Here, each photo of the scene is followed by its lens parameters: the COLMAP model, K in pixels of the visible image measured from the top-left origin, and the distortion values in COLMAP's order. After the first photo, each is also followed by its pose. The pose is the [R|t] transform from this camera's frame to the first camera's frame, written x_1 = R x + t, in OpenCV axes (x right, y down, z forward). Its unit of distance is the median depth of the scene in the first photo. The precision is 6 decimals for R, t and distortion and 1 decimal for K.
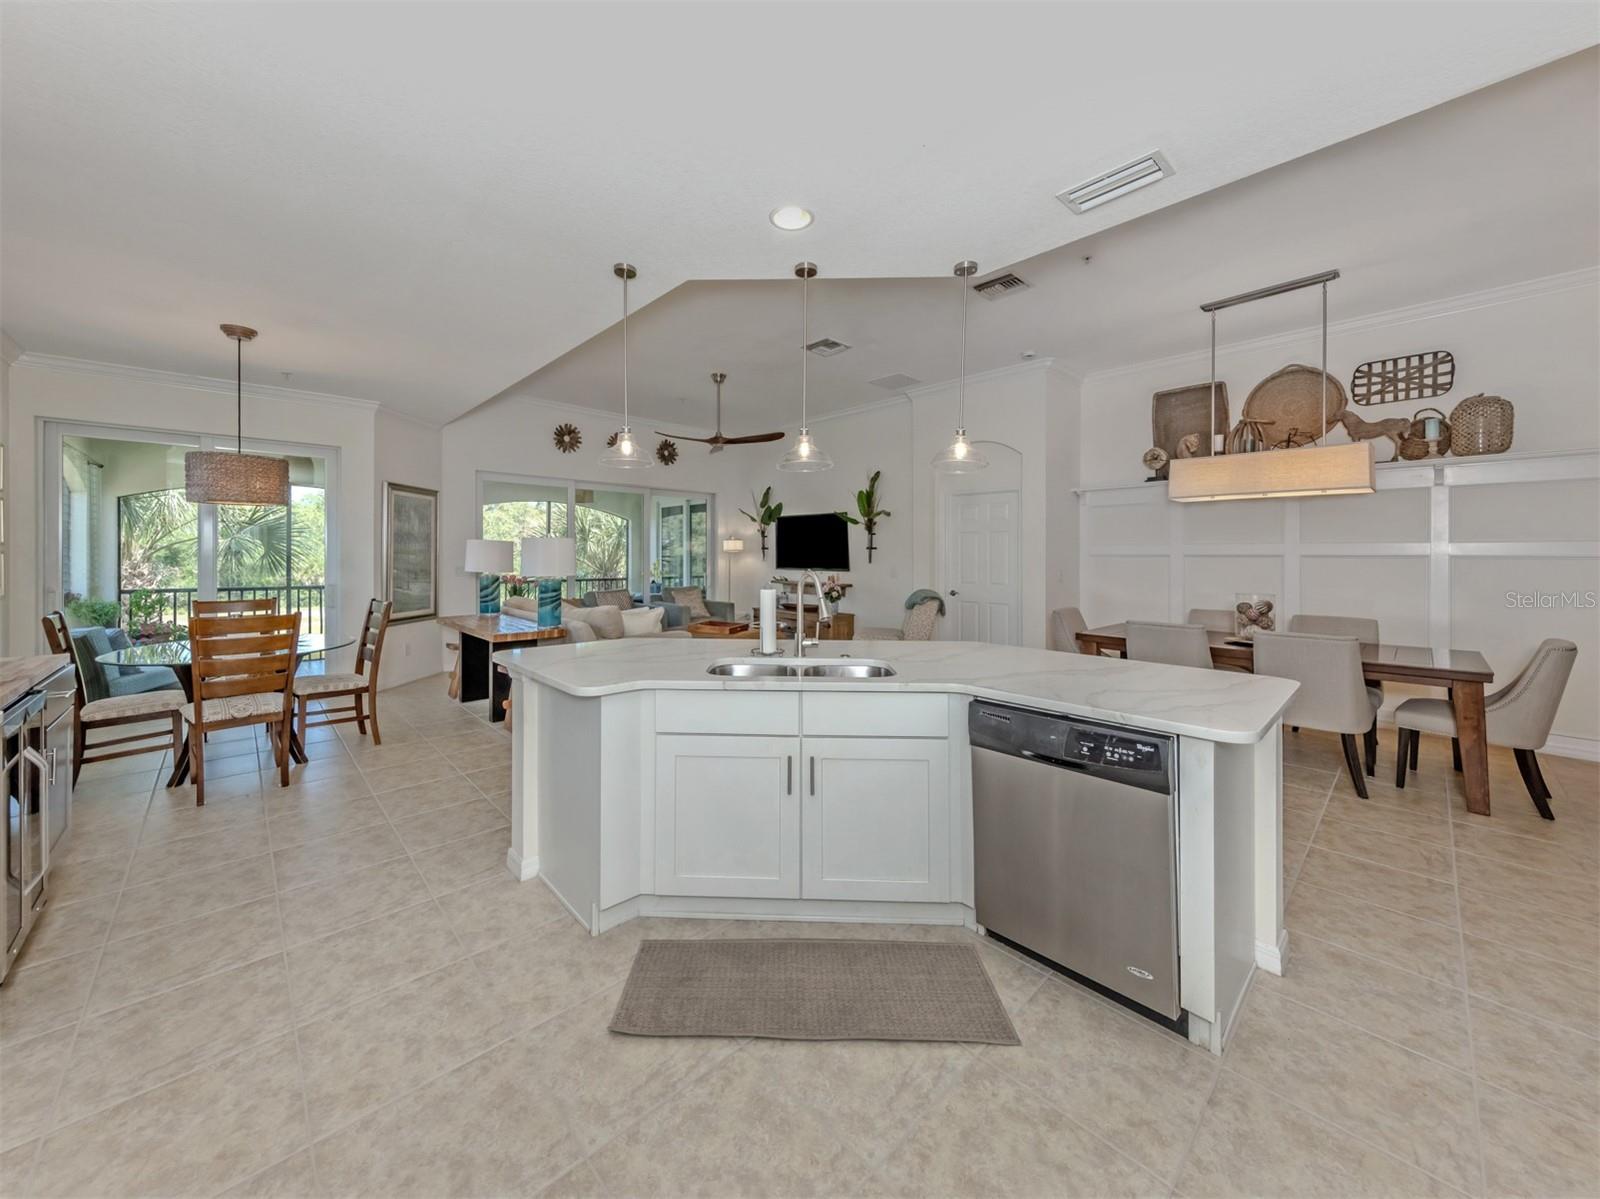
lens RADIAL K [[608.6, 0, 763.6], [0, 608.6, 548.0], [0, 0, 1]] dist [0.006681, -0.001767]
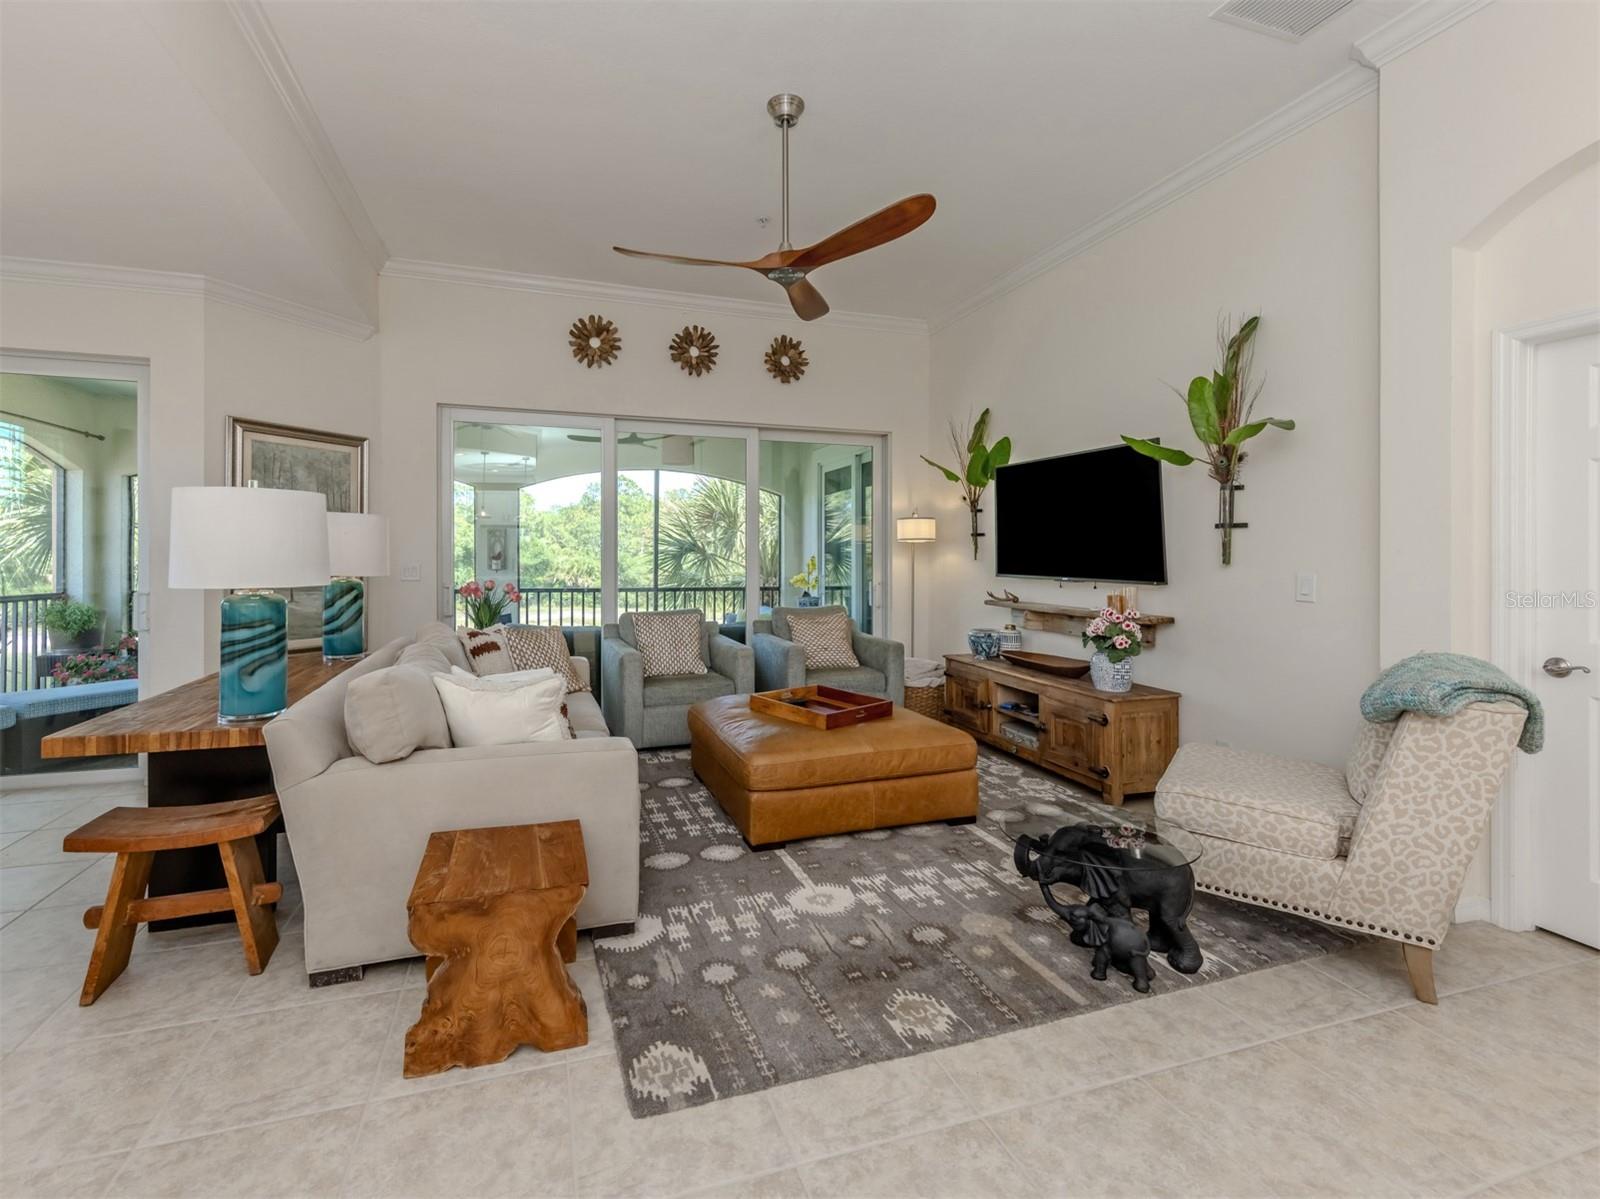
lens RADIAL K [[709.4, 0, 751.9], [0, 709.4, 560.0], [0, 0, 1]] dist [0.007315, 0.001916]
pose [[0.910755, 0.003154, -0.412934, 0.102474], [0.002749, 0.999902, 0.013700, 0.017705], [0.412937, -0.013613, 0.910658, 0.544849]]
